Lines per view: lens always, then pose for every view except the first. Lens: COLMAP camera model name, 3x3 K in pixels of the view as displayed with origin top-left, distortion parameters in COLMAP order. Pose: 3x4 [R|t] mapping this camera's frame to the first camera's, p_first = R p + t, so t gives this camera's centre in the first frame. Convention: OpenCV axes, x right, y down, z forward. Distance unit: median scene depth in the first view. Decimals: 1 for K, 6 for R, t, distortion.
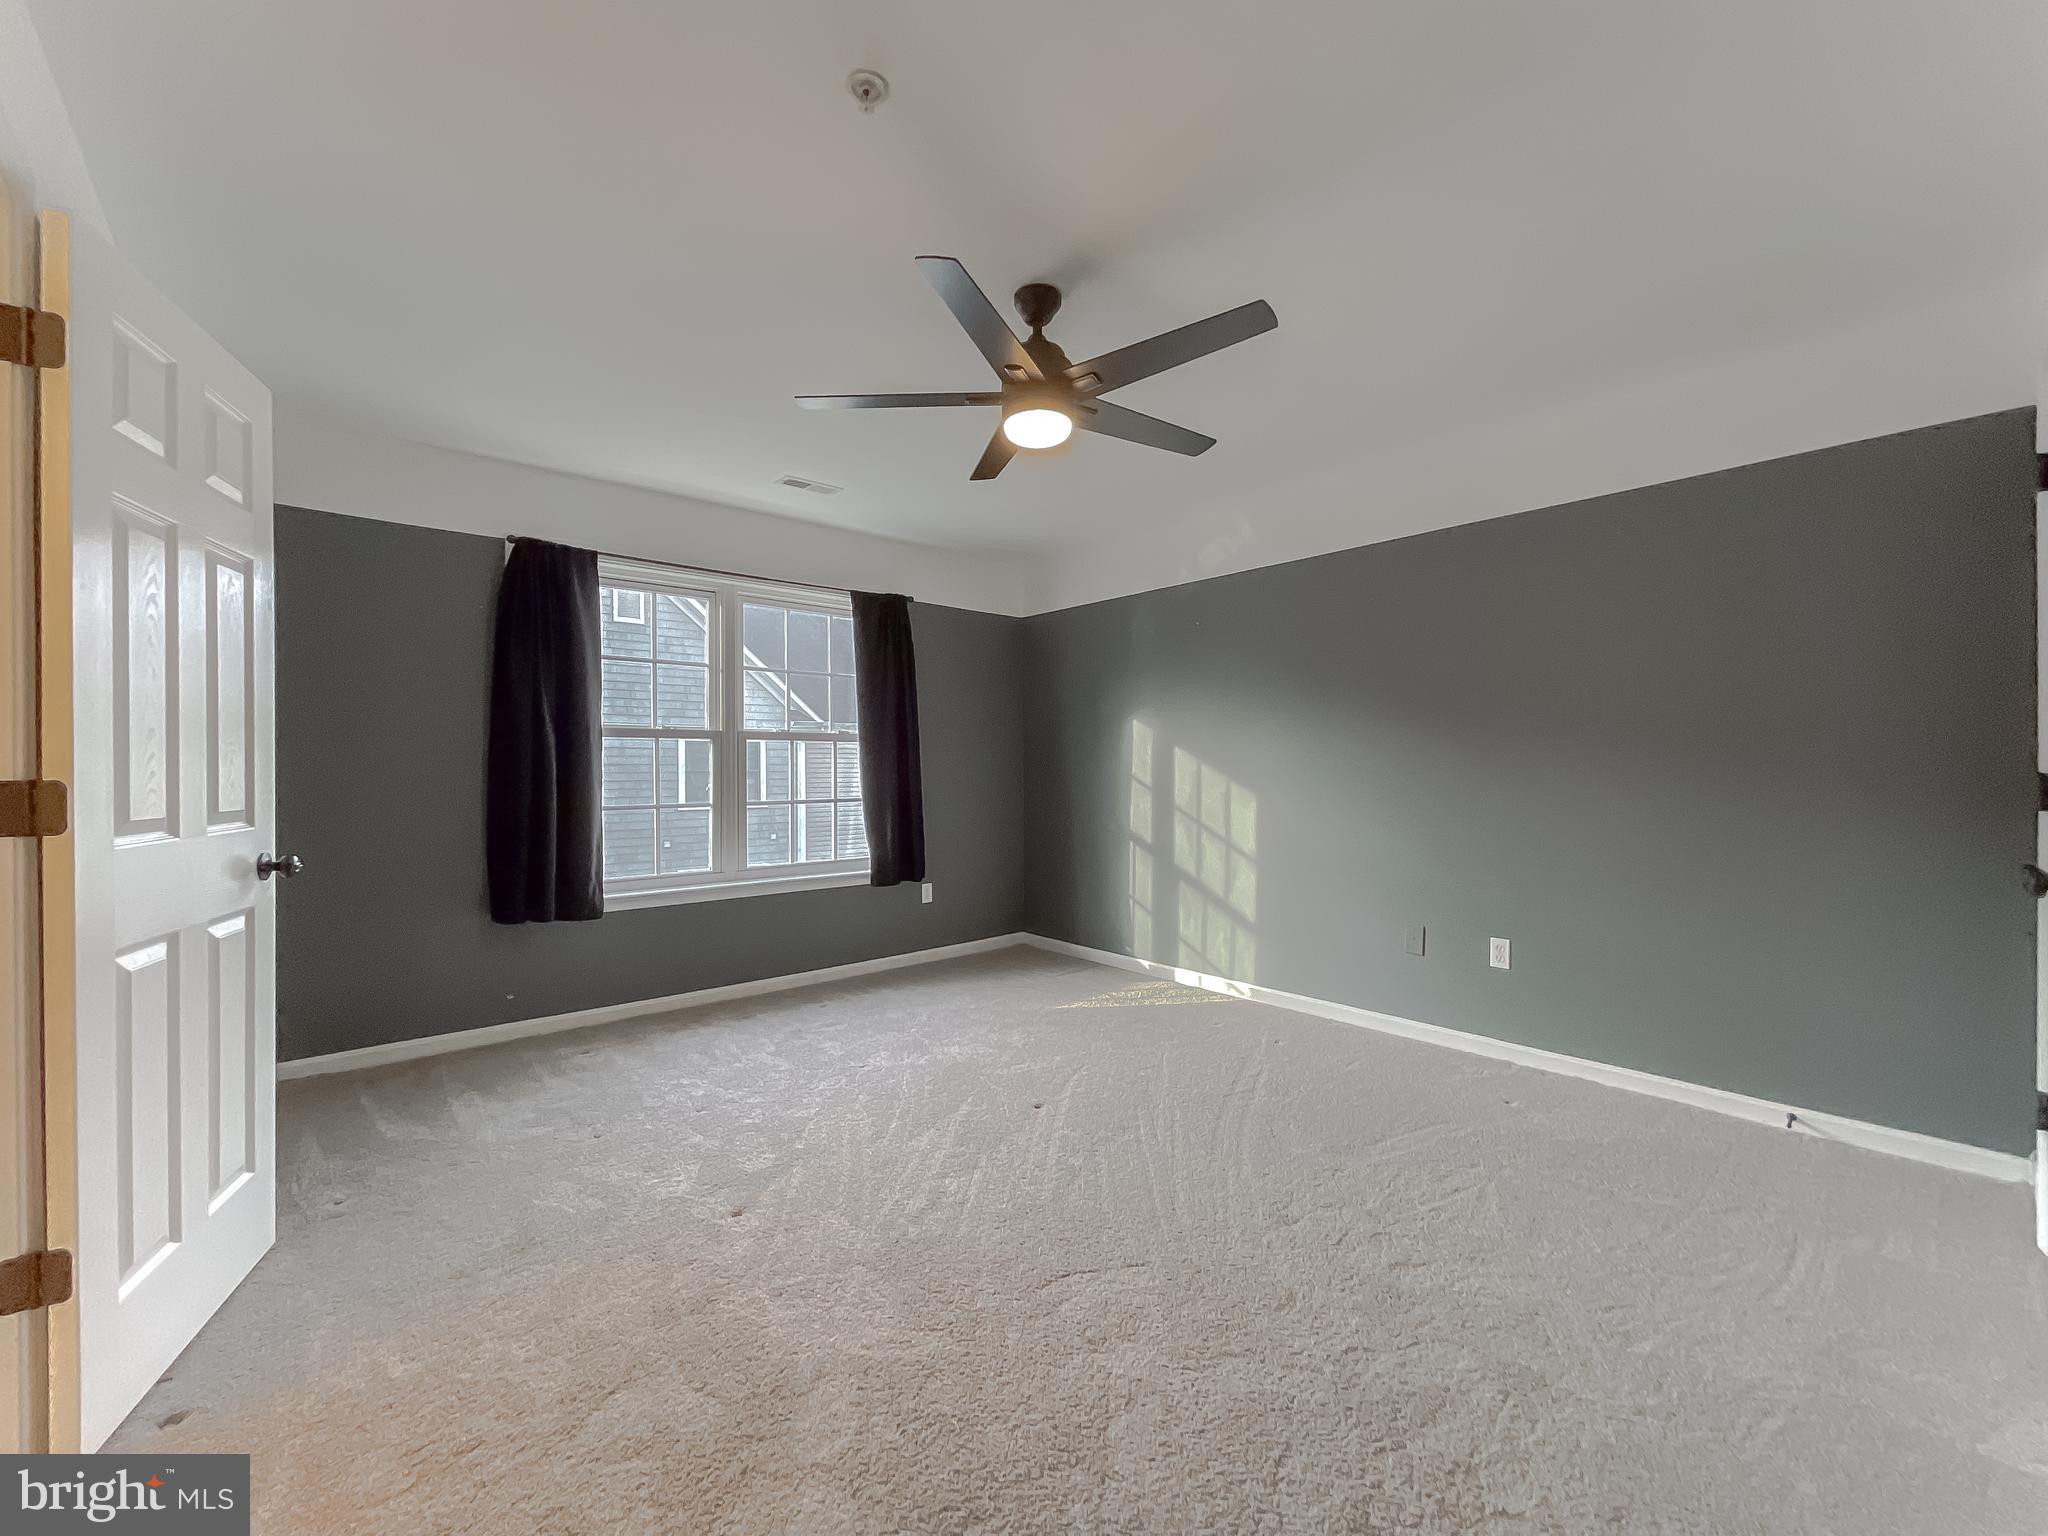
lens RADIAL K [[852.3, 0, 1015.2], [0, 852.3, 774.4], [0, 0, 1]] dist [-0.002361, 0.000353]
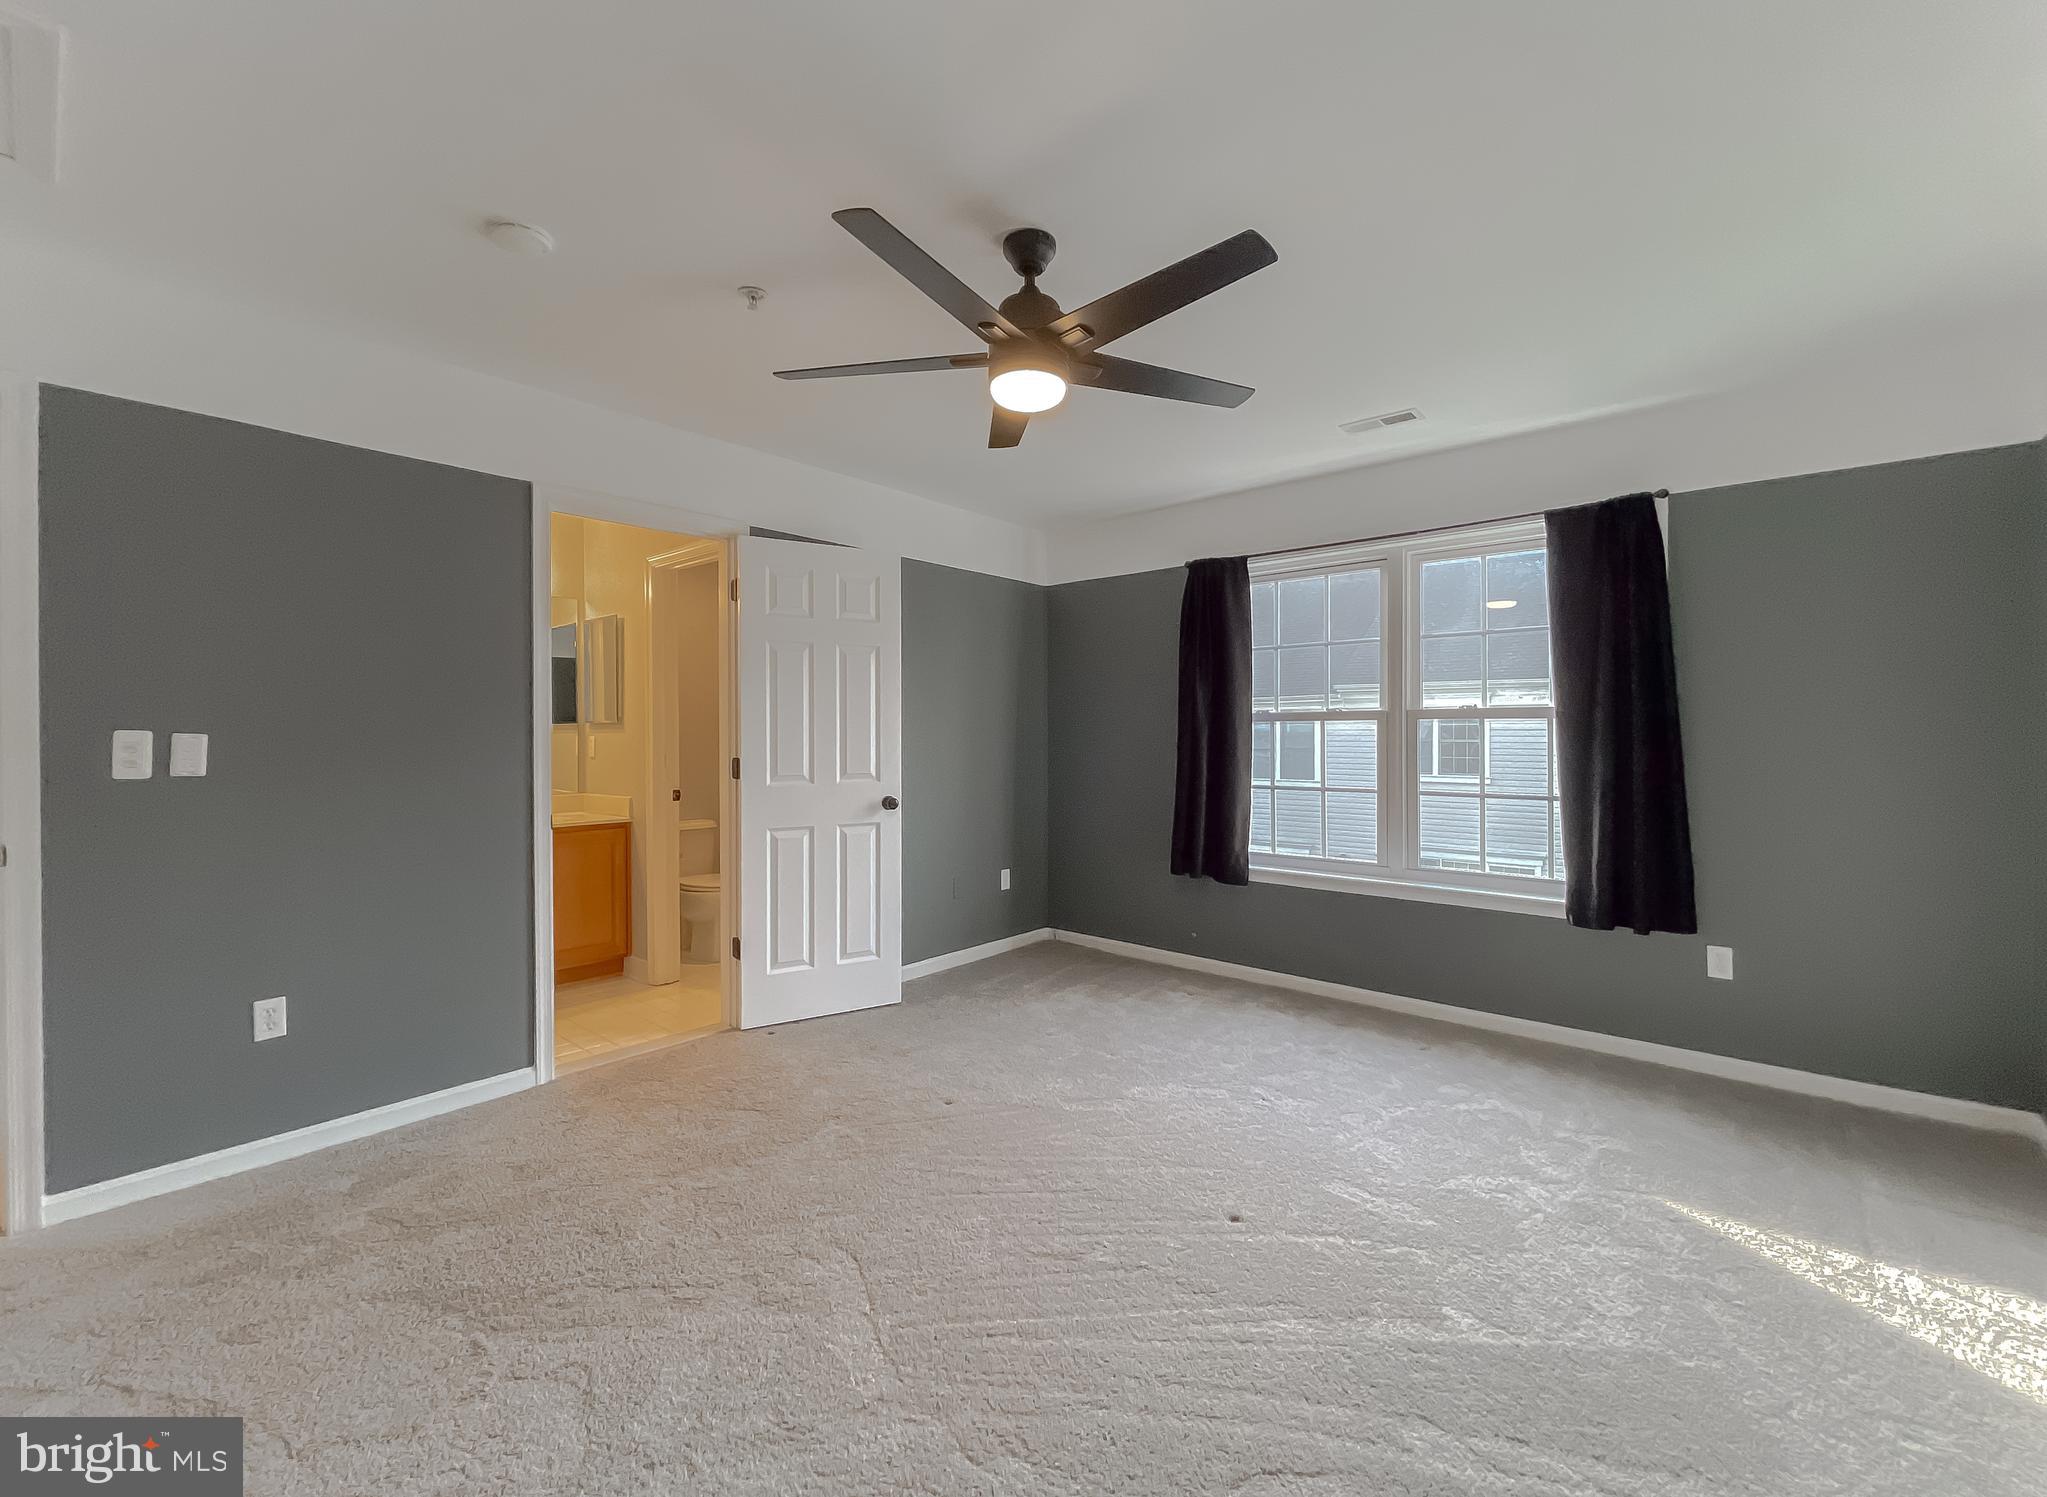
lens RADIAL K [[847.6, 0, 1018.2], [0, 847.6, 738.9], [0, 0, 1]] dist [-0.000143, -0.000055]
pose [[0.140131, 0.000129, -0.990133, 0.555158], [-0.014837, 0.999888, -0.001969, -0.015149], [0.990022, 0.014966, 0.140117, 0.543065]]
